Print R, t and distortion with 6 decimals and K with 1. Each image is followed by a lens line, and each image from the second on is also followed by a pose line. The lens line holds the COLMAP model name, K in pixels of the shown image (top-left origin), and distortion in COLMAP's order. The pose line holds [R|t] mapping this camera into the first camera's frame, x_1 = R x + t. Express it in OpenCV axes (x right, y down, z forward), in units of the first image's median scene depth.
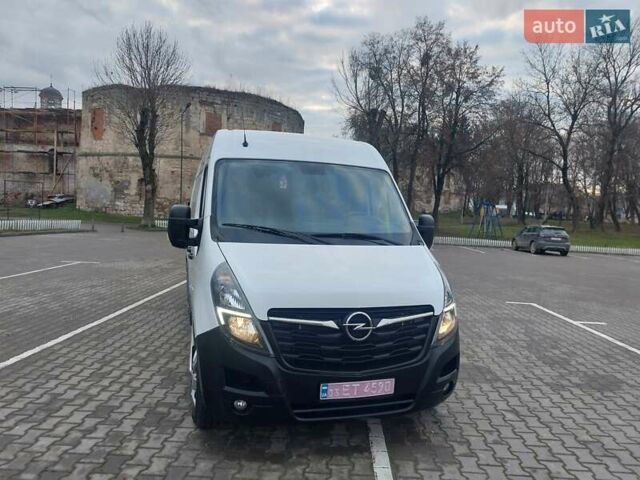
lens RADIAL K [[438.9, 0, 326.3], [0, 438.9, 240.5], [0, 0, 1]] dist [0.042667, -0.020256]
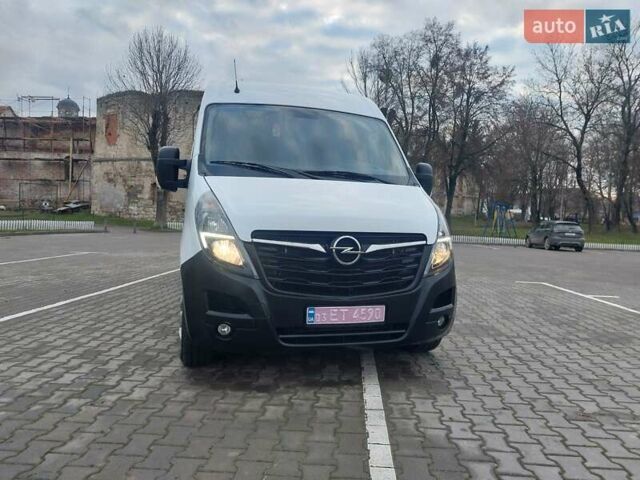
lens RADIAL K [[438.9, 0, 329.0], [0, 438.9, 236.7], [0, 0, 1]] dist [0.042667, -0.020256]
pose [[0.999677, -0.011351, -0.022742, 0.038385], [0.010879, 0.999725, -0.020767, 0.124531], [0.022971, 0.020513, 0.999526, 0.026125]]
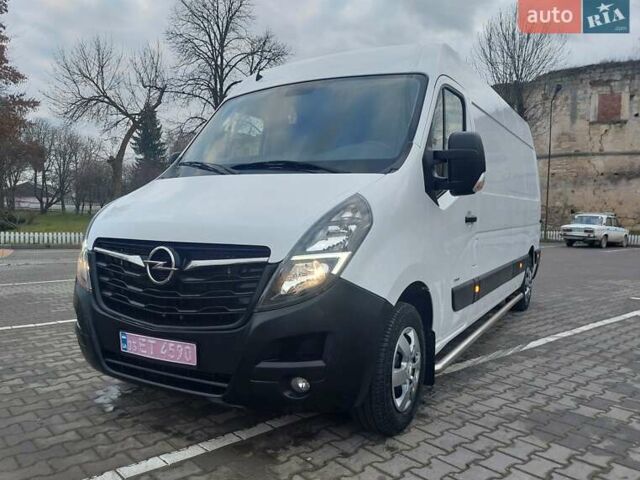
lens RADIAL K [[501.3, 0, 320.8], [0, 501.3, 252.8], [0, 0, 1]] dist [0.006170, 0.001409]
pose [[0.701091, 0.019838, -0.712796, 0.583937], [-0.026618, 0.999644, 0.001640, 0.111350], [0.712575, 0.017823, 0.701370, 0.400930]]
